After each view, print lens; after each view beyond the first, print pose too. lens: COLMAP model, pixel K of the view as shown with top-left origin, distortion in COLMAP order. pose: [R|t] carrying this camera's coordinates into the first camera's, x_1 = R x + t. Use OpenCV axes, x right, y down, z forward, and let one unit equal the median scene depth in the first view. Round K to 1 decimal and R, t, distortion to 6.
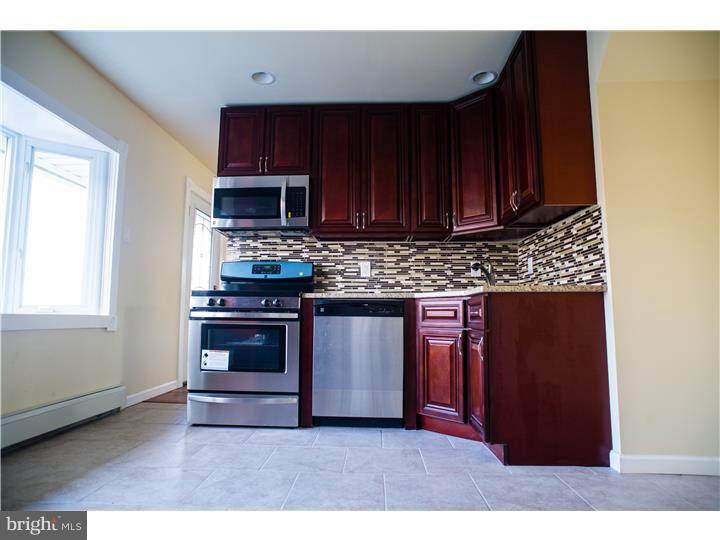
lens RADIAL K [[420.2, 0, 360.0], [0, 420.2, 270.0], [0, 0, 1]] dist [-0.066937, 0.000268]
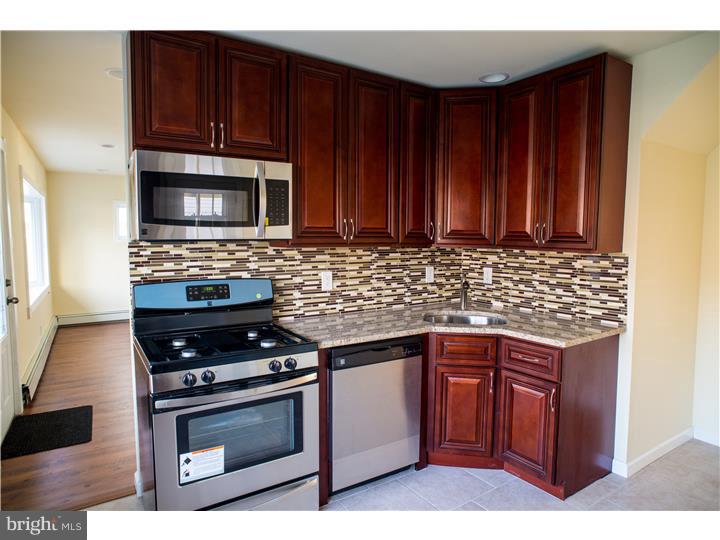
lens RADIAL K [[430.8, 0, 360.0], [0, 430.8, 270.0], [0, 0, 1]] dist [-0.064931, 0.001002]
pose [[0.817722, -0.045259, 0.573831, -0.407927], [-0.059449, 0.984933, 0.162400, -0.160272], [-0.572535, -0.166912, 0.802710, 0.307963]]
